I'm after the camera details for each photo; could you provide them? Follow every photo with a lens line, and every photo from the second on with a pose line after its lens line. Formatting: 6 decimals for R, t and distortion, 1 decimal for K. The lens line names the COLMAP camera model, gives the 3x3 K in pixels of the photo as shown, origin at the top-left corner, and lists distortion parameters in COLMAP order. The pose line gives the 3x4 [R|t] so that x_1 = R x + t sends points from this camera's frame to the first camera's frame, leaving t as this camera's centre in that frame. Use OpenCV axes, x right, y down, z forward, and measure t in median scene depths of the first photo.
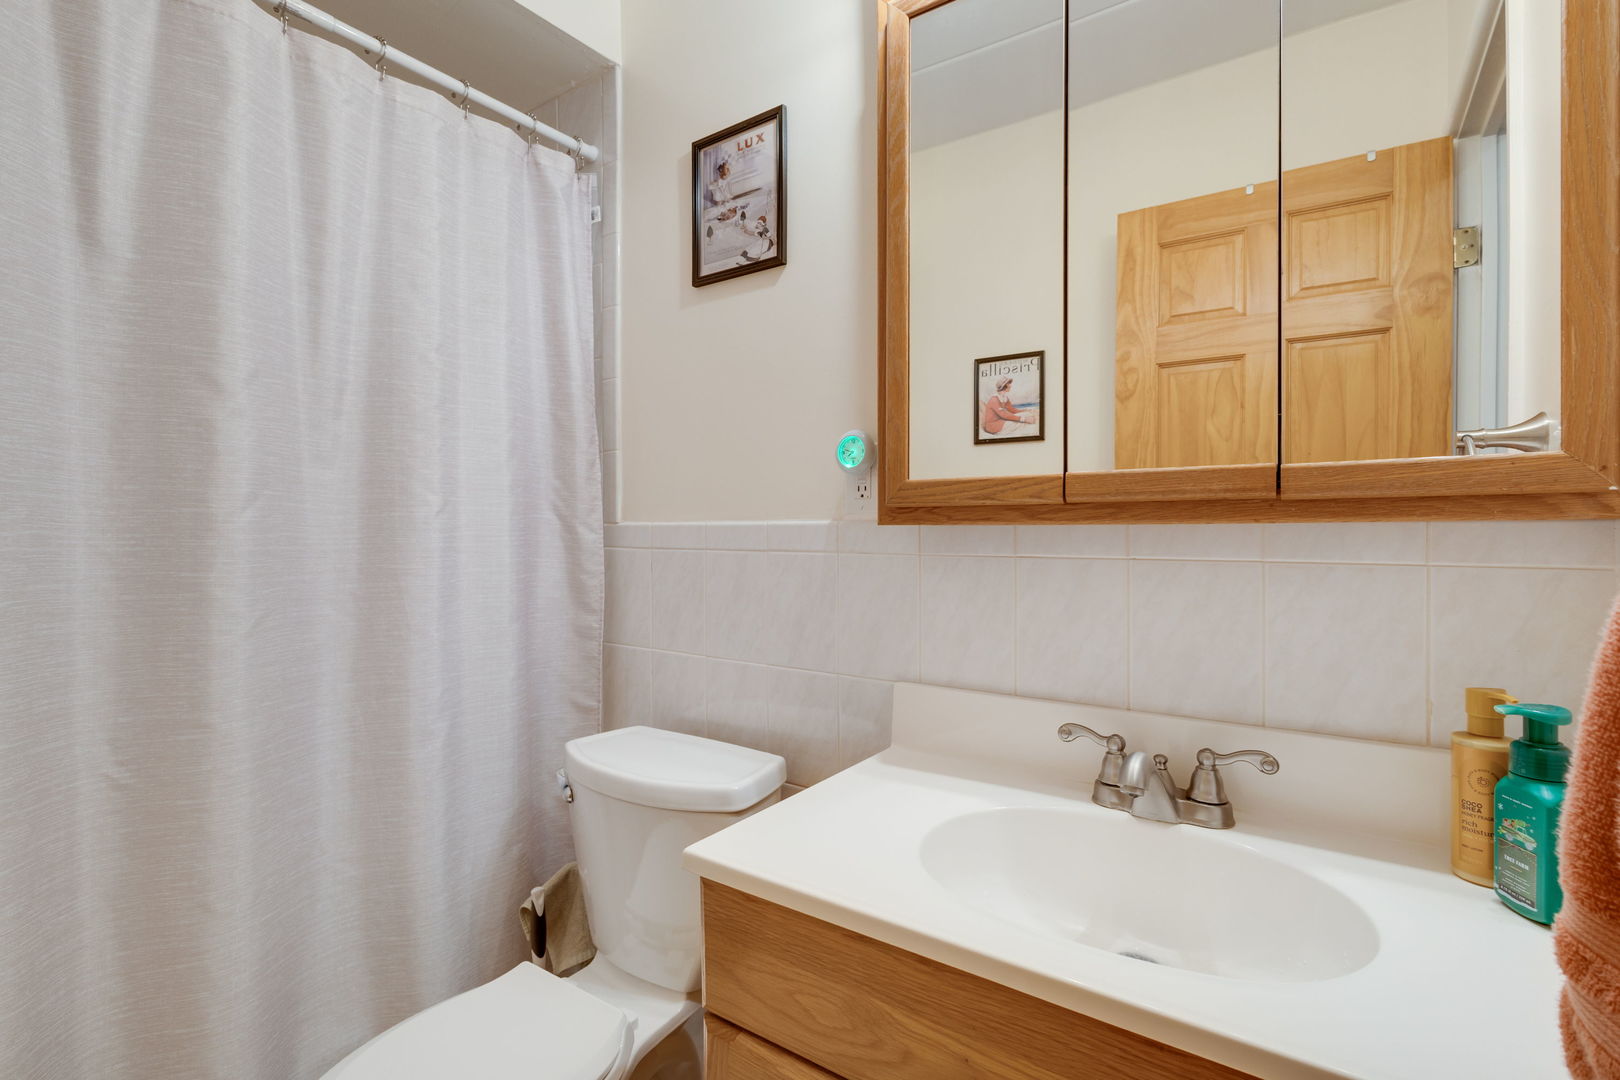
lens RADIAL K [[749.9, 0, 816.2], [0, 749.9, 537.8], [0, 0, 1]] dist [-0.004196, 0.005537]
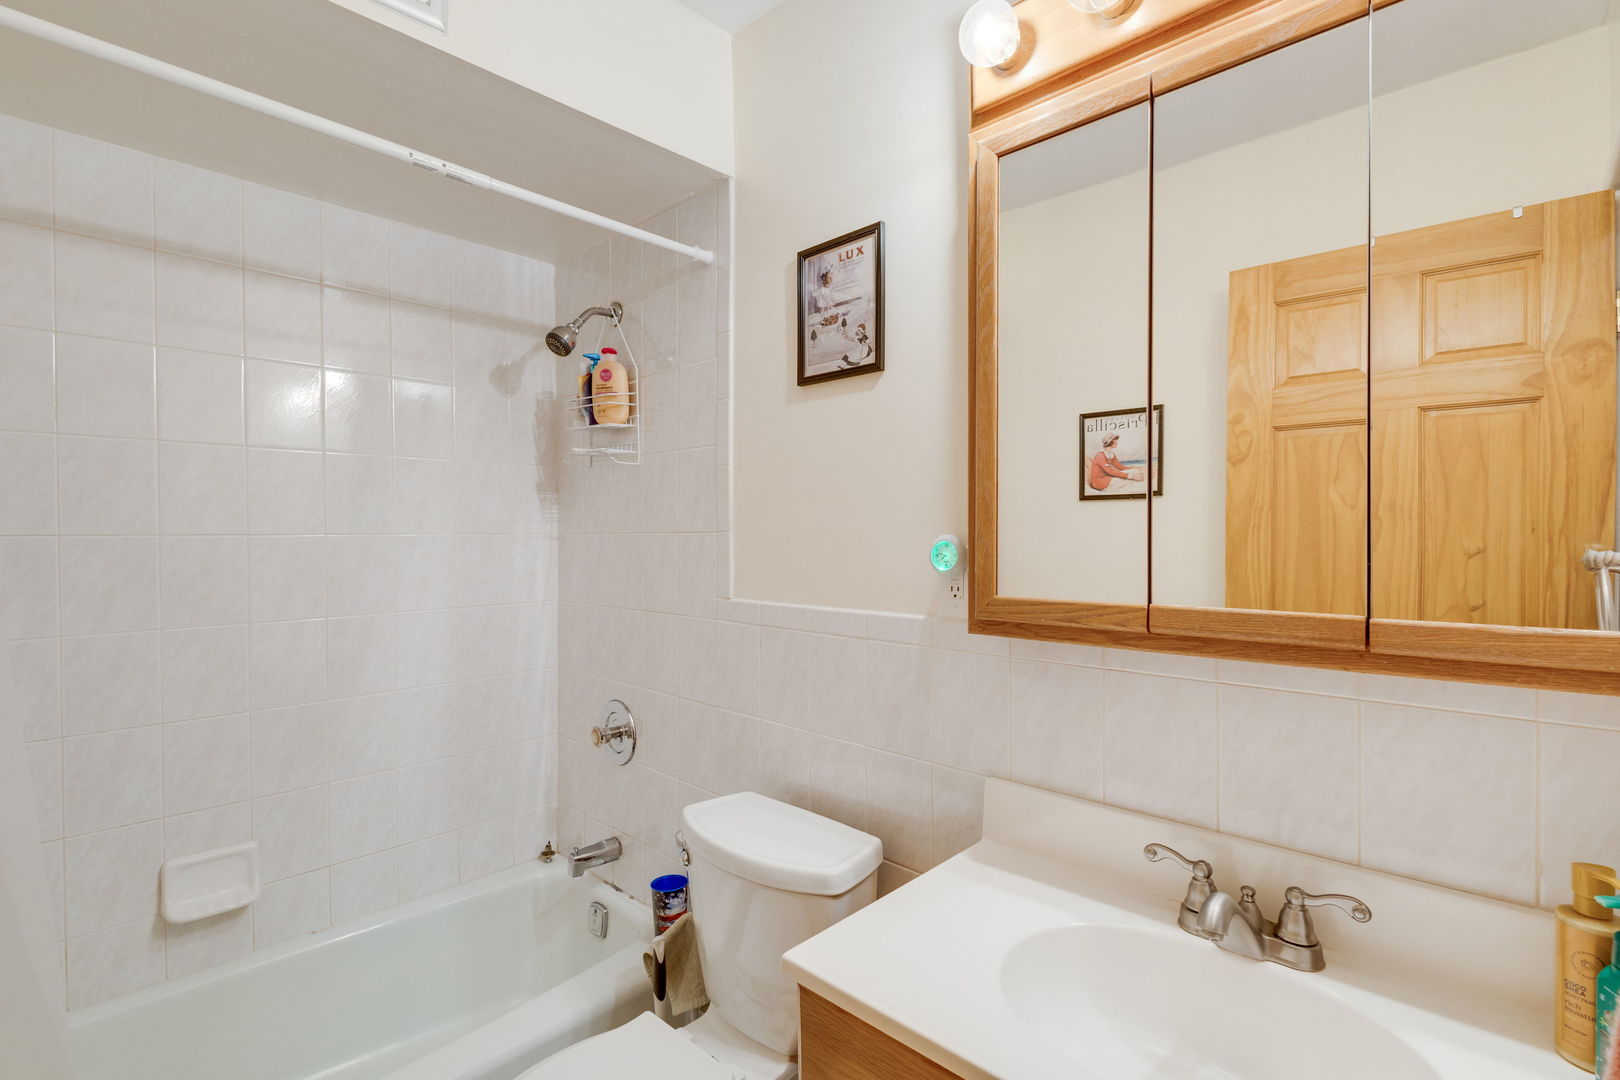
lens RADIAL K [[748.5, 0, 810.0], [0, 748.5, 540.0], [0, 0, 1]] dist [0.001231, -0.001571]
pose [[0.987913, 0.001112, -0.155005, 0.023447], [-0.001688, 0.999992, -0.003585, -0.132689], [0.155000, 0.003803, 0.987907, -0.071421]]
